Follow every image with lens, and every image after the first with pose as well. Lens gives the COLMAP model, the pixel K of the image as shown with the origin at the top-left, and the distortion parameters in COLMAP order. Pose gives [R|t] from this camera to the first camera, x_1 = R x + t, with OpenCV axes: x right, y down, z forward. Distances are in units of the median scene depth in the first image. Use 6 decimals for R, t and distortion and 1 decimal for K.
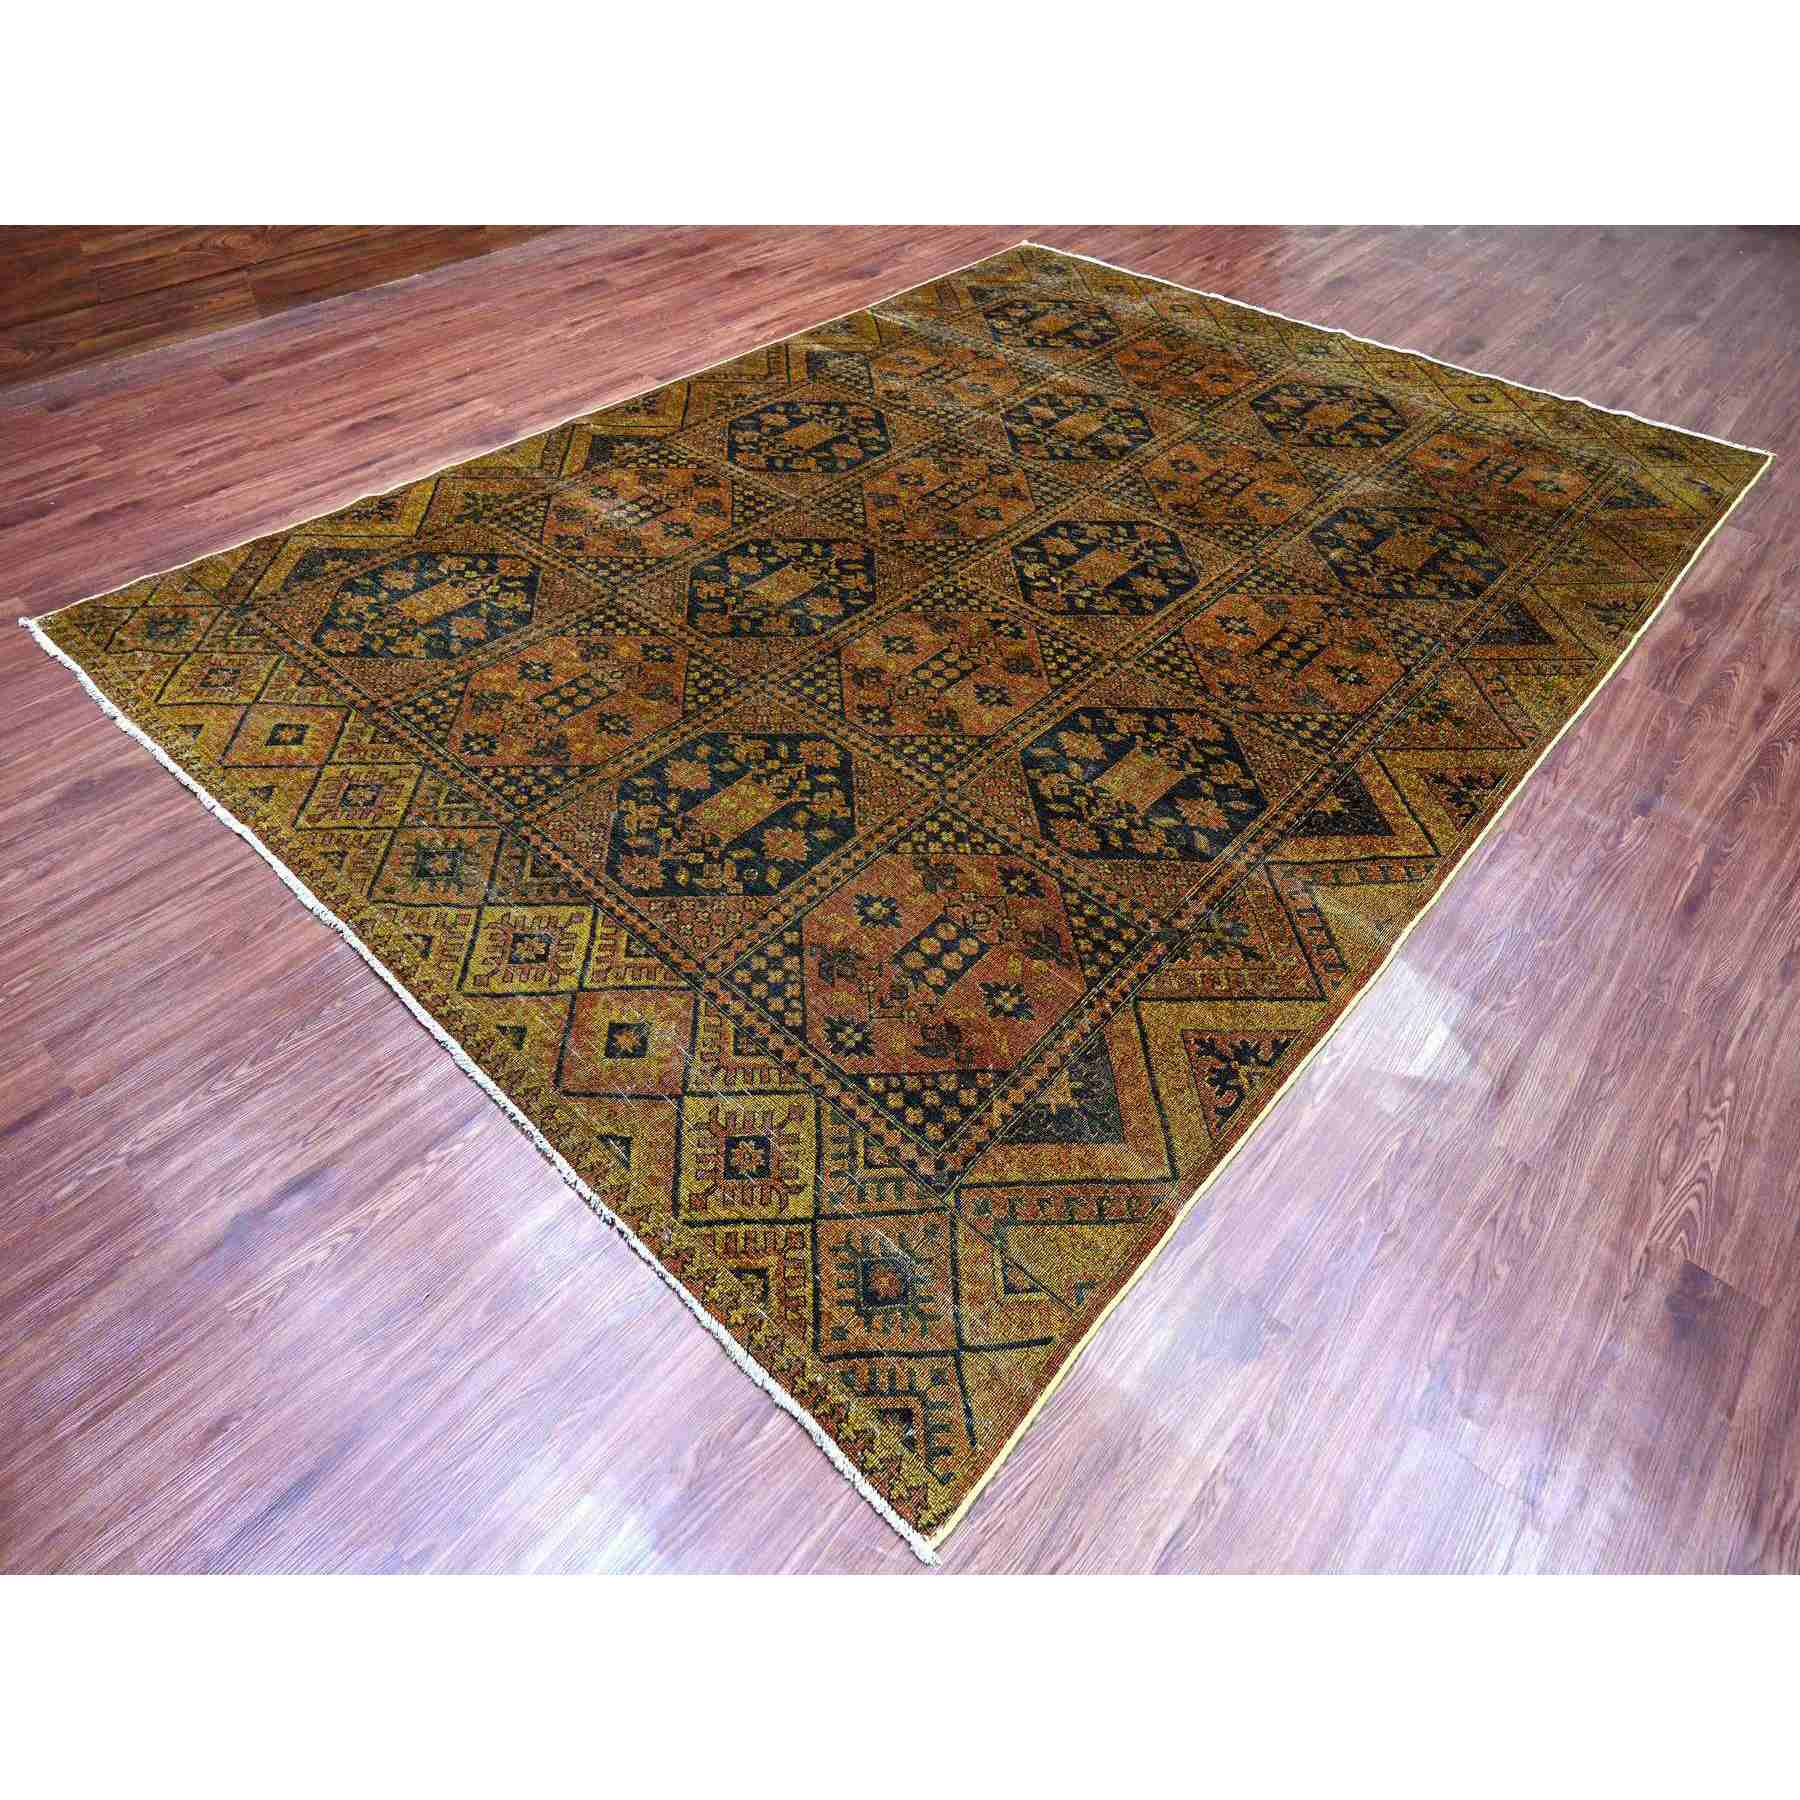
lens RADIAL K [[1080.3, 0, 889.7], [0, 1080.3, 914.2], [0, 0, 1]] dist [-0.009689, 0.001607]
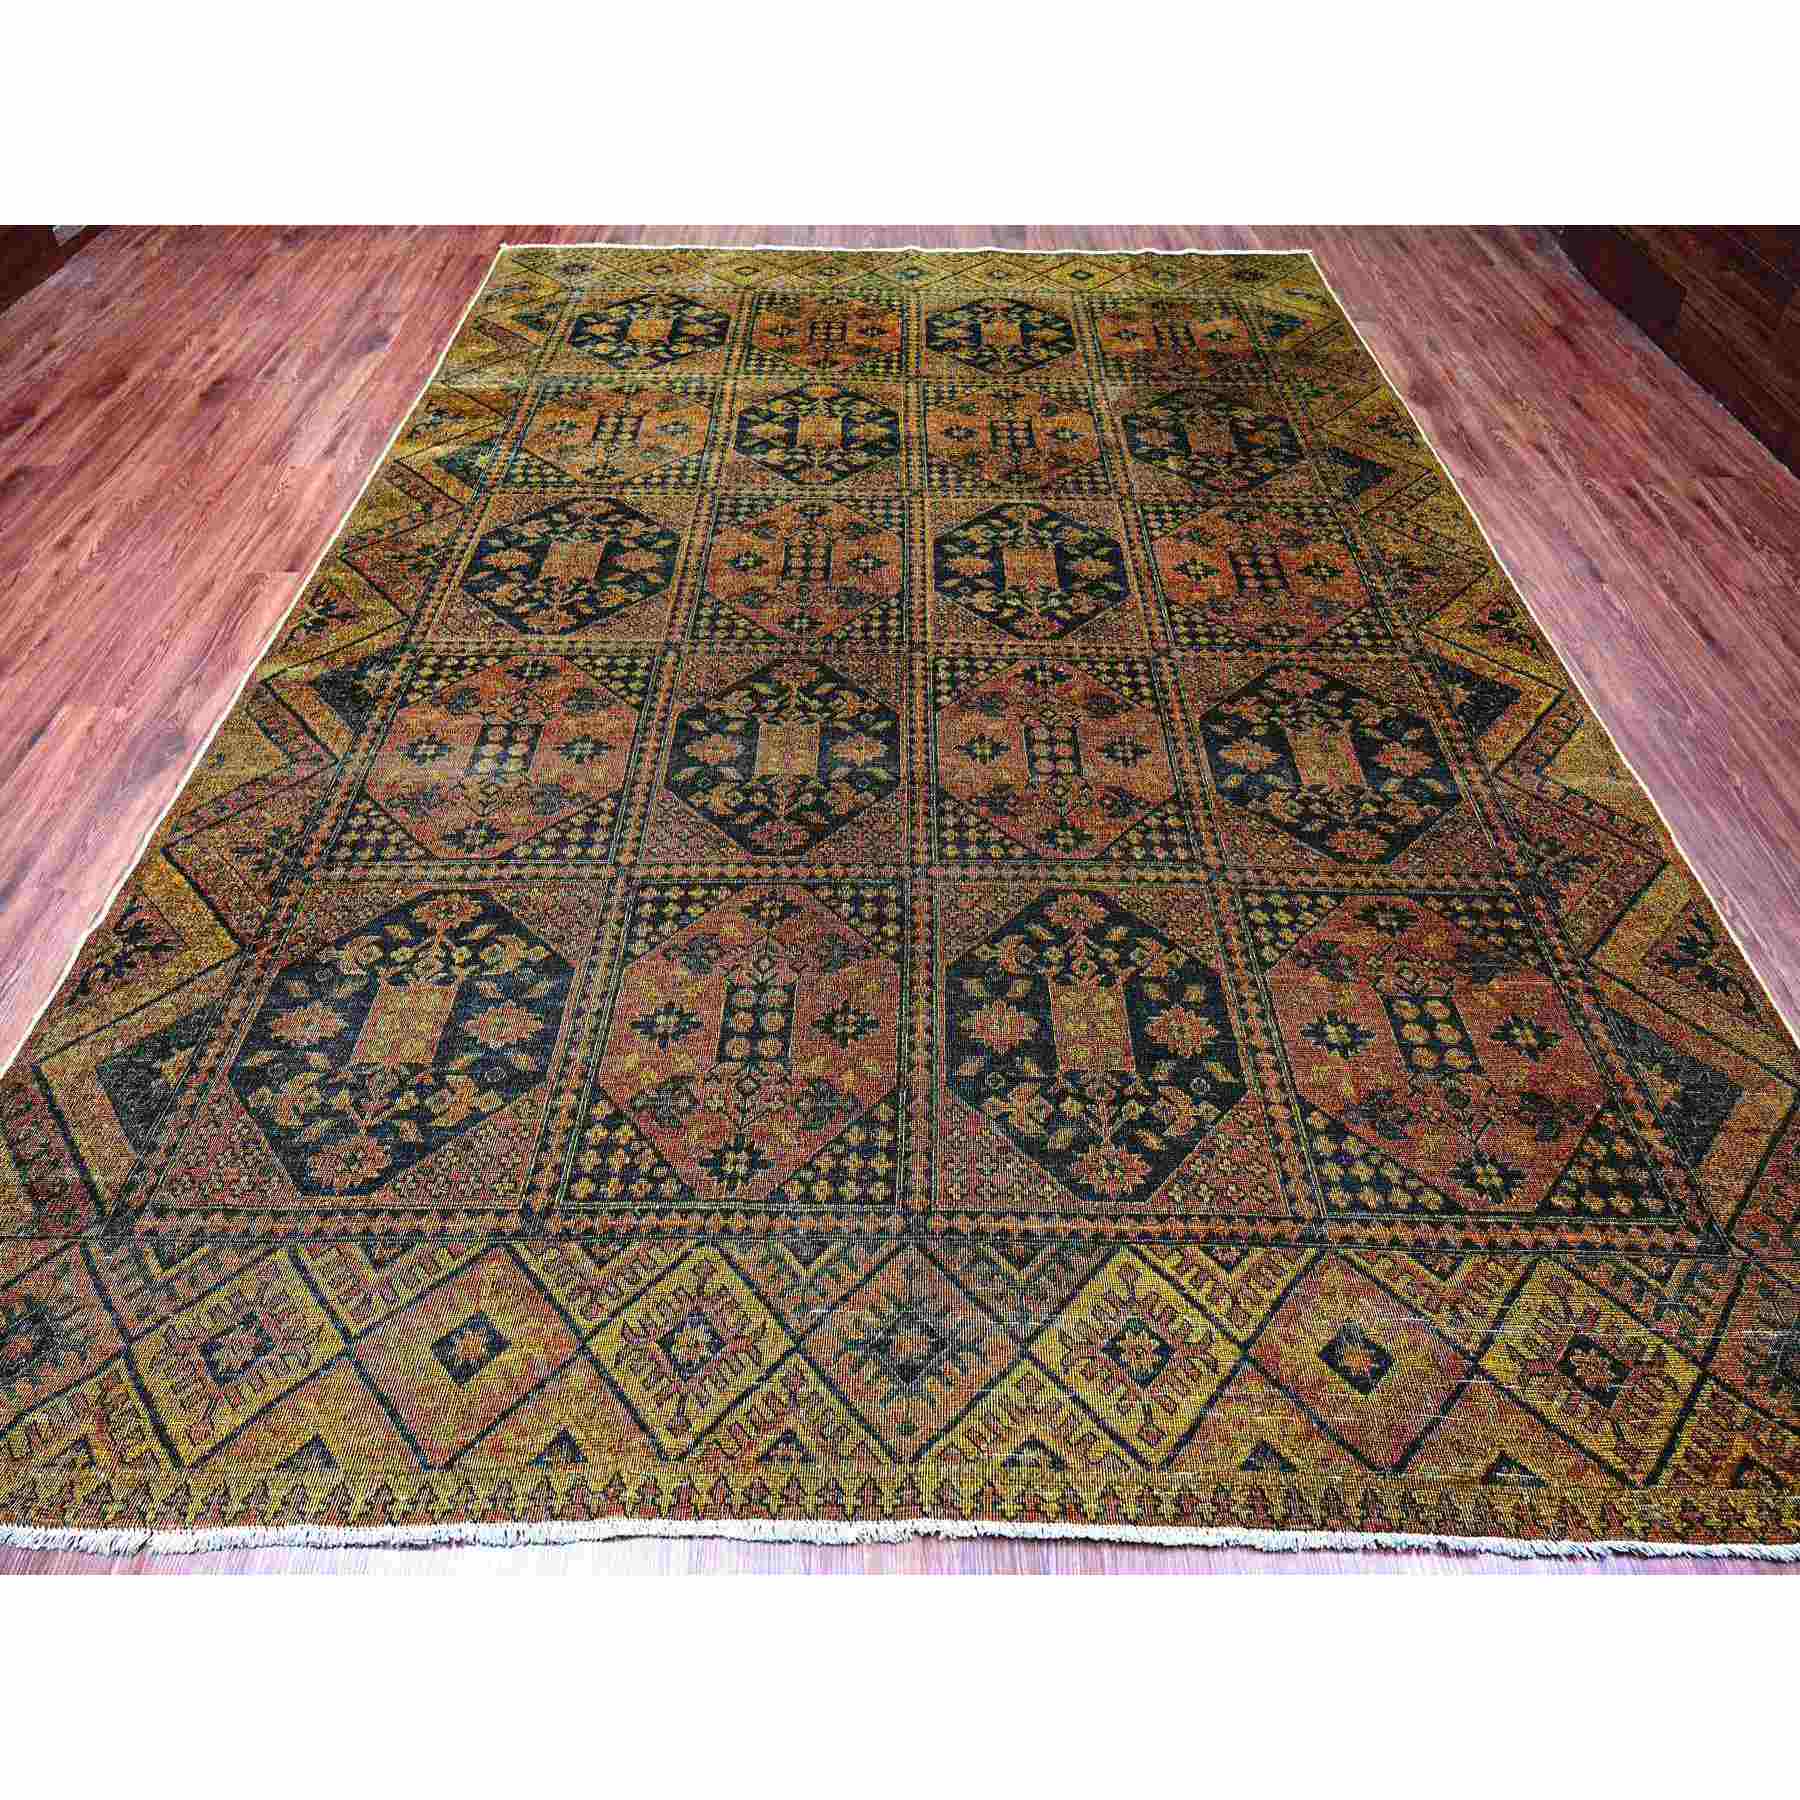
lens RADIAL K [[1080.3, 0, 907.6], [0, 1080.3, 886.5], [0, 0, 1]] dist [-0.009689, 0.001607]
pose [[0.741536, -0.517129, 0.427436, -0.518448], [0.498181, 0.851137, 0.165472, -0.377554], [-0.449377, 0.090237, 0.888773, 0.337055]]
